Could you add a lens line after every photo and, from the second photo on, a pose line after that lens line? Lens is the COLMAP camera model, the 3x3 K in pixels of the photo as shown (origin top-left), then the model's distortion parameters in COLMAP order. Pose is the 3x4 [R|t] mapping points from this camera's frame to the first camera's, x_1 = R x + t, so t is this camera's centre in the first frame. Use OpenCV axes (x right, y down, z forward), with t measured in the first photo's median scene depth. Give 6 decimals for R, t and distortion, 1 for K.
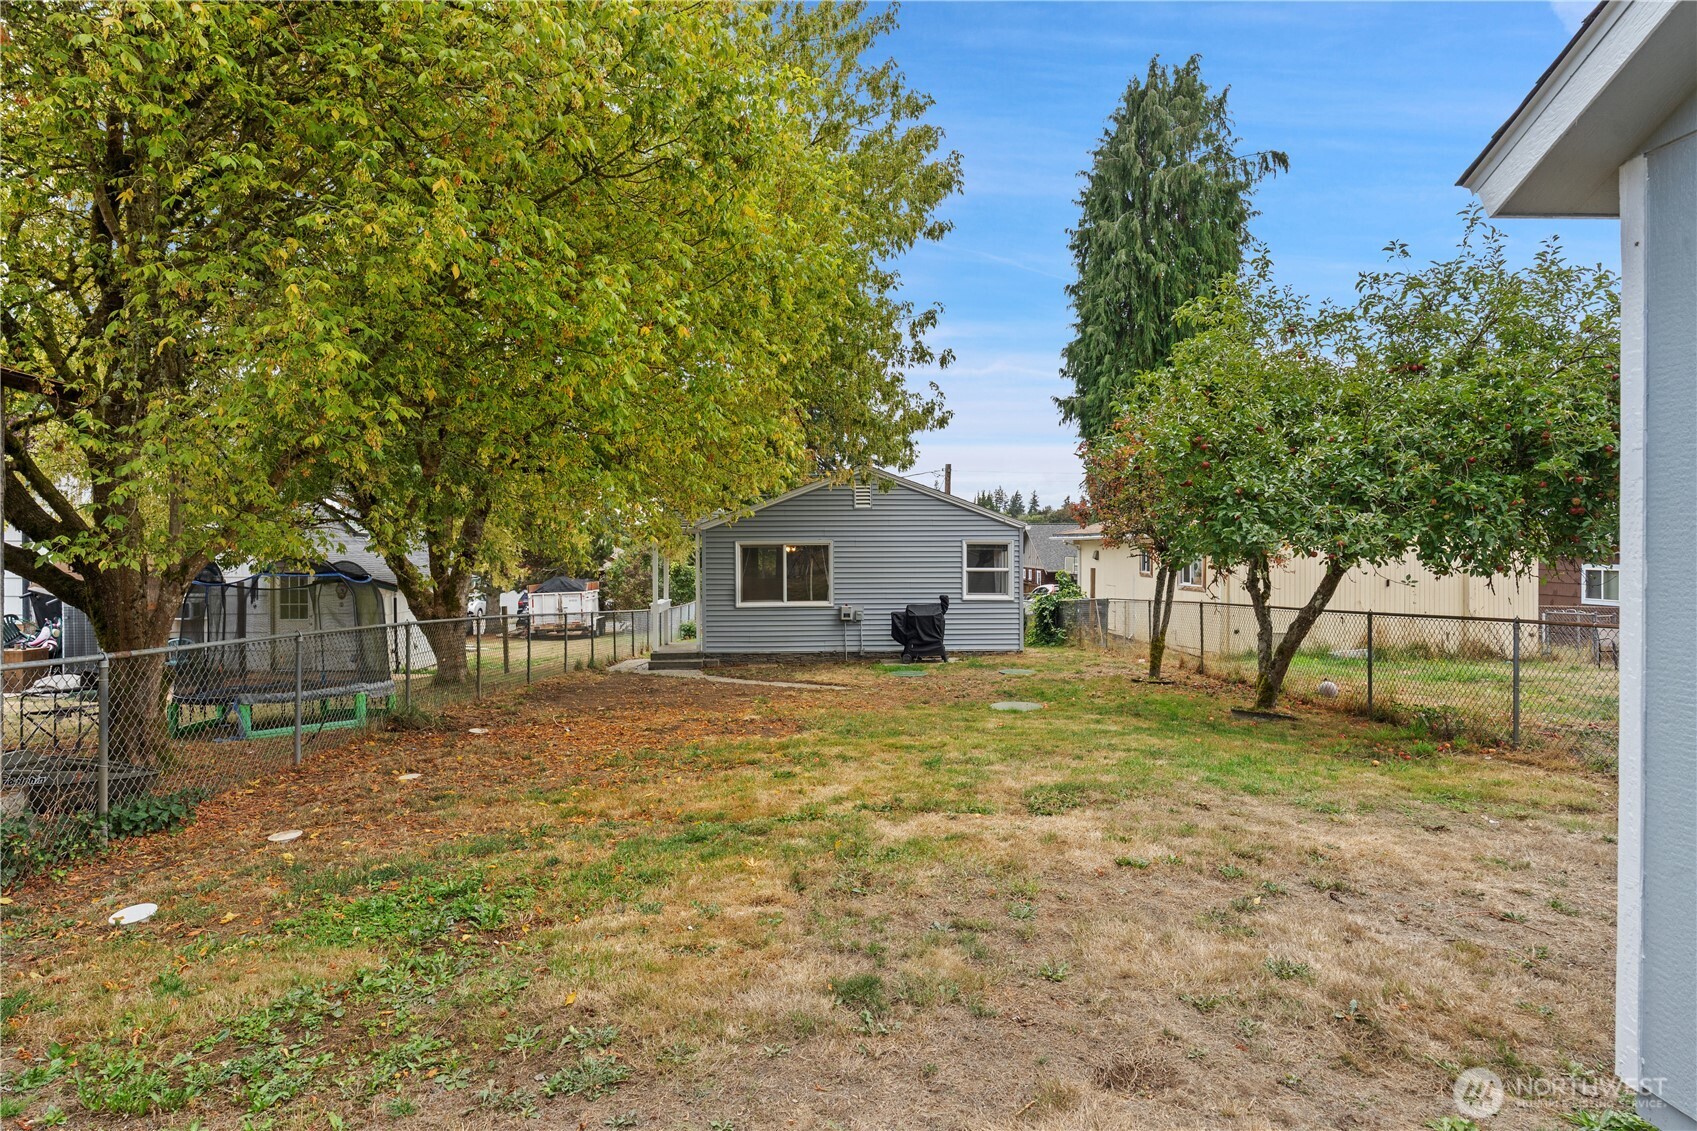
lens RADIAL K [[925.3, 0, 850.2], [0, 925.3, 558.7], [0, 0, 1]] dist [-0.003828, -0.001000]
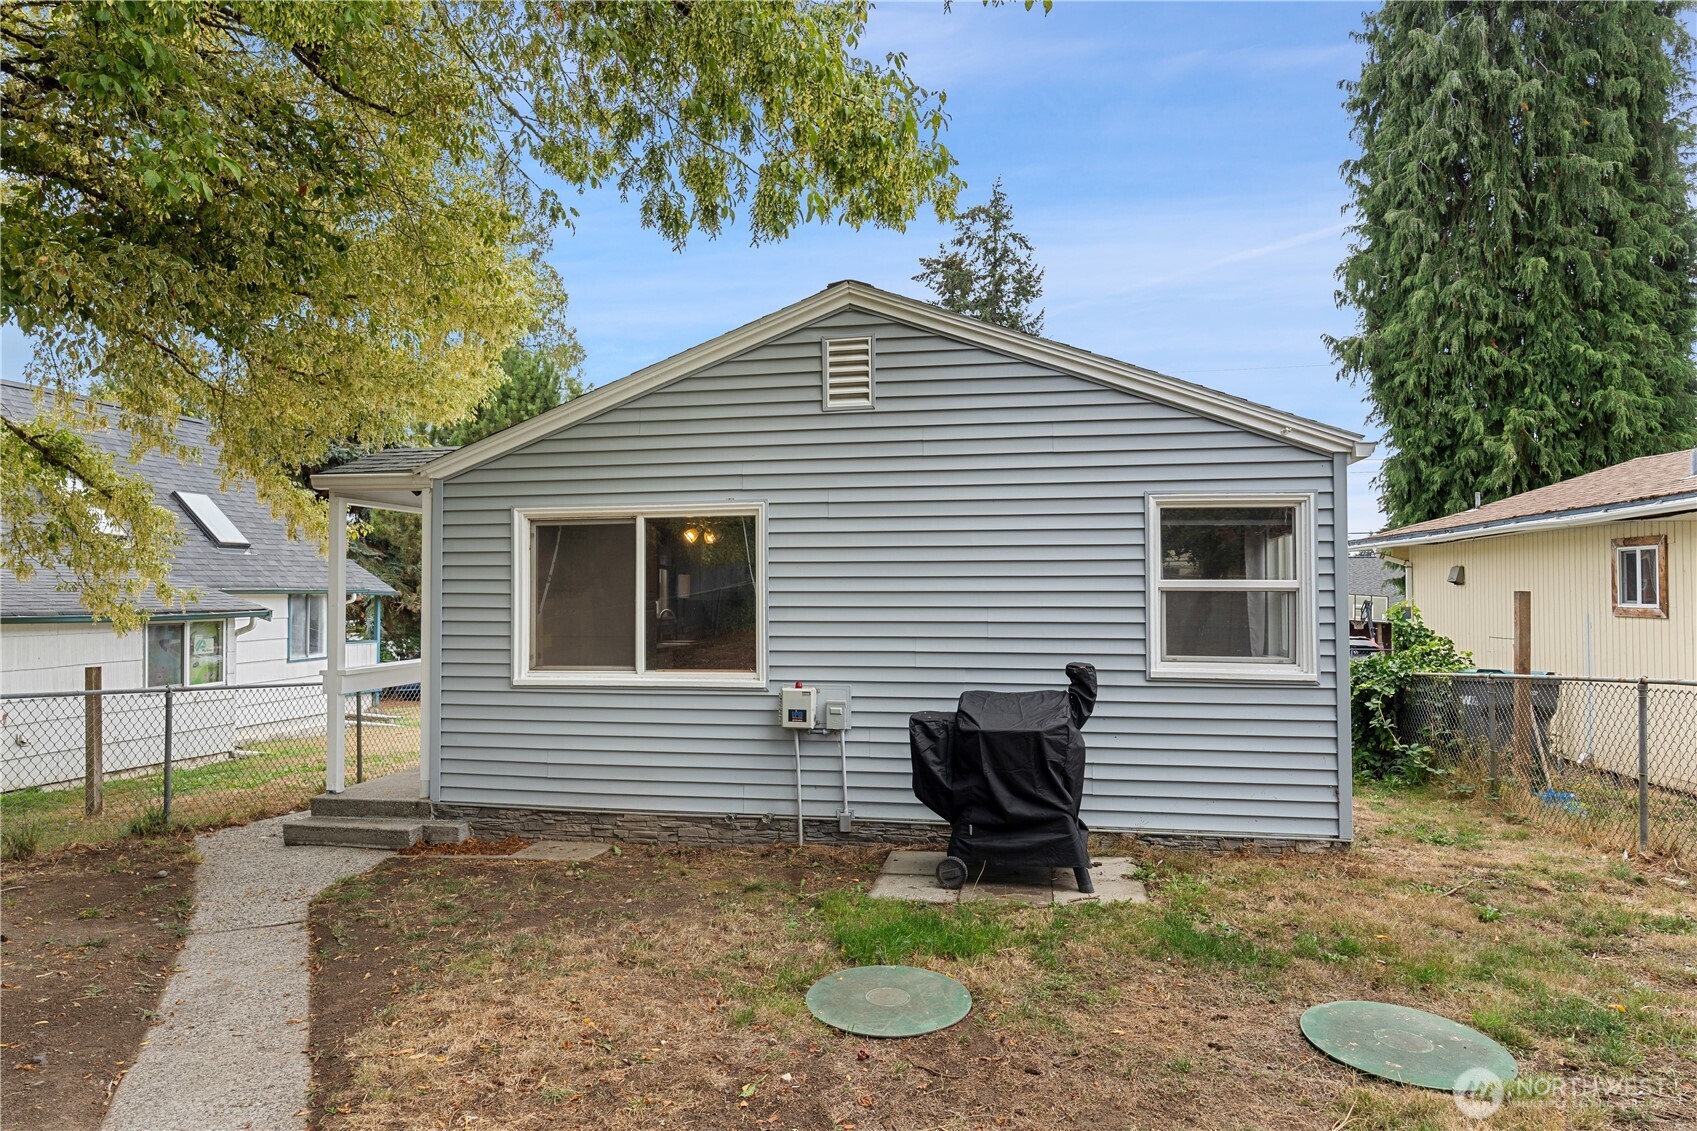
lens RADIAL K [[925.3, 0, 845.9], [0, 925.3, 568.1], [0, 0, 1]] dist [-0.003828, -0.001000]
pose [[0.973640, -0.003811, -0.228057, 0.083274], [-0.005639, 0.999153, -0.040770, 0.018047], [0.228019, 0.040982, 0.972794, 0.591923]]
